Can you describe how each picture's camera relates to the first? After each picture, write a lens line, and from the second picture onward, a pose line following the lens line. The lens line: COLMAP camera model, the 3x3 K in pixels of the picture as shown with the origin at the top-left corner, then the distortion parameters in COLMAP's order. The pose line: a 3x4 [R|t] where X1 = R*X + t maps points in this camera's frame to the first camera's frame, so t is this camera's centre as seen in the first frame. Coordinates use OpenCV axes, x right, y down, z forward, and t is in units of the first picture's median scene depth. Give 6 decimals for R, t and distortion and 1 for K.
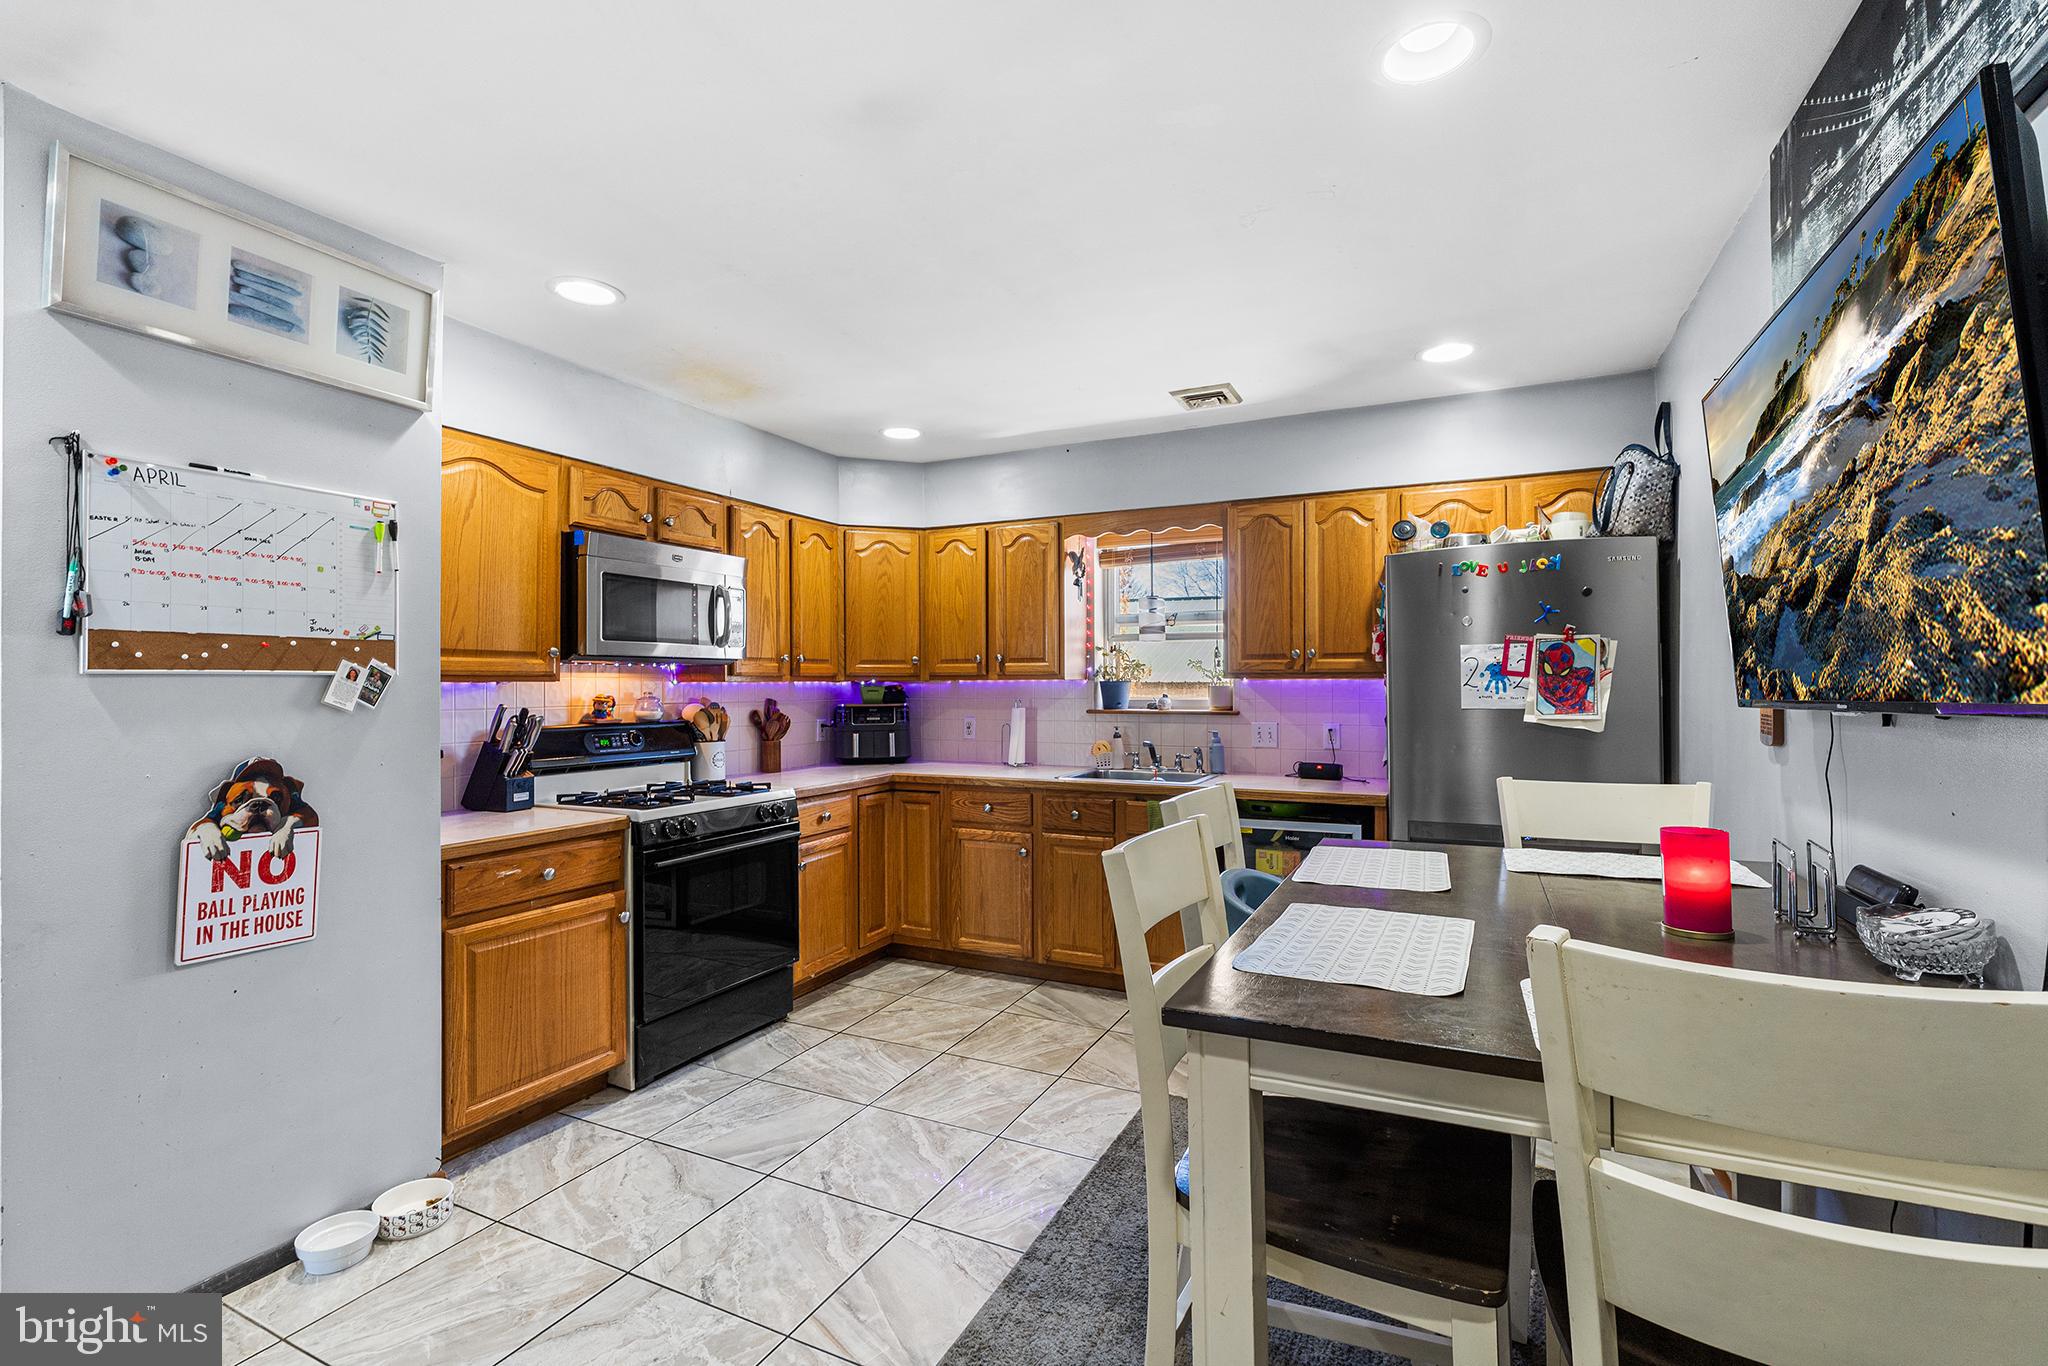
lens RADIAL K [[919.8, 0, 1024.0], [0, 919.8, 683.0], [0, 0, 1]] dist [-0.000480, 0.000071]
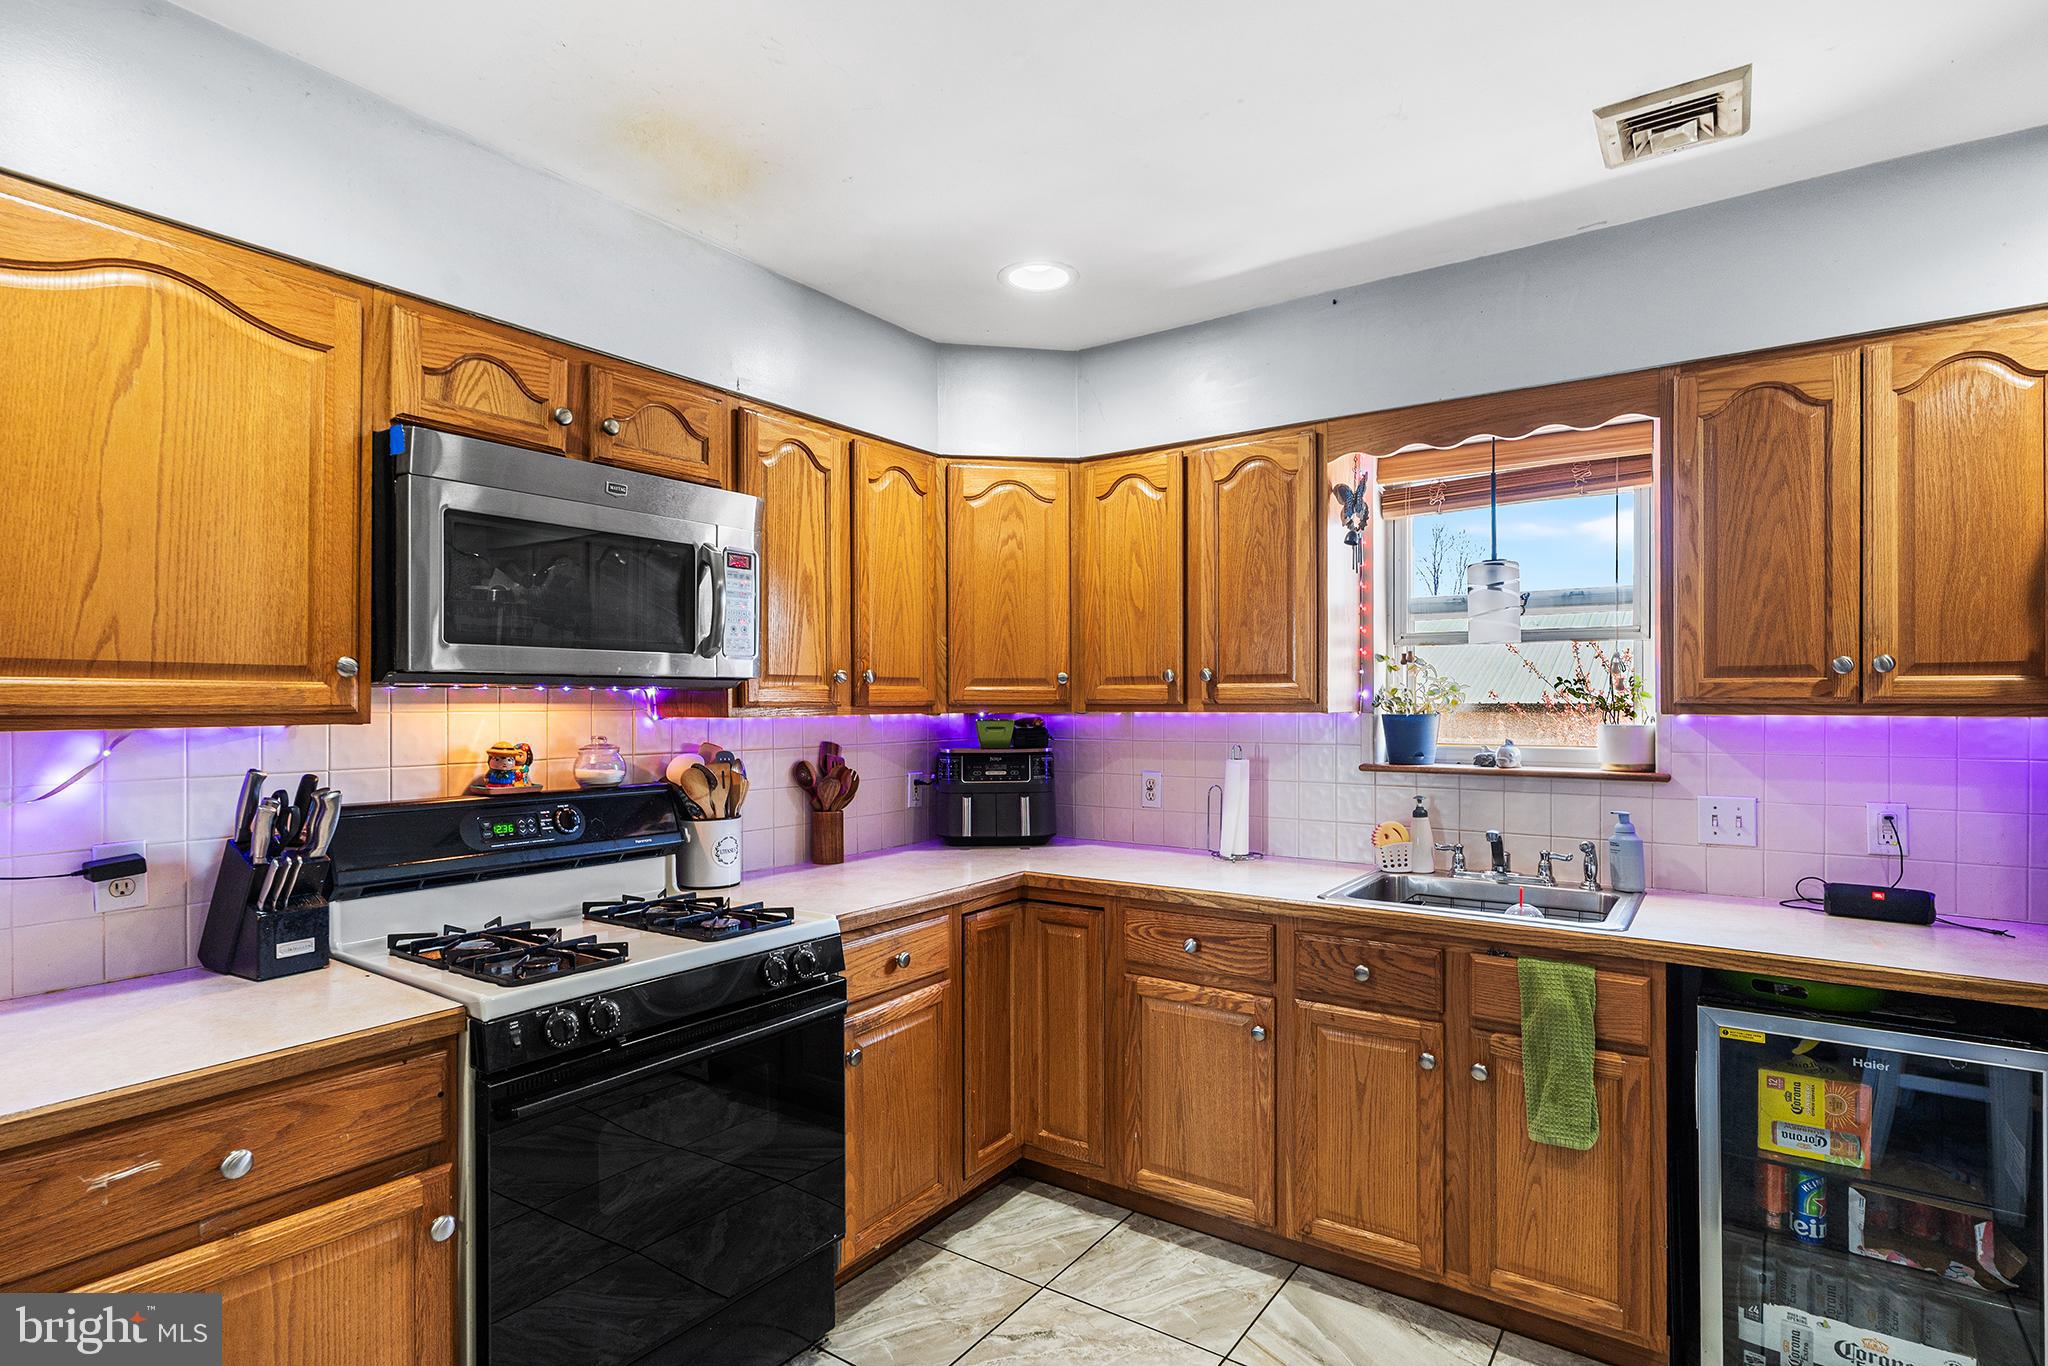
lens RADIAL K [[1028.2, 0, 1023.0], [0, 1028.2, 695.7], [0, 0, 1]] dist [-0.000498, -0.000121]
pose [[0.986747, 0.000653, -0.162263, -0.039337], [-0.001542, 0.999984, -0.005352, -0.011311], [0.162257, 0.005531, 0.986733, 0.375541]]
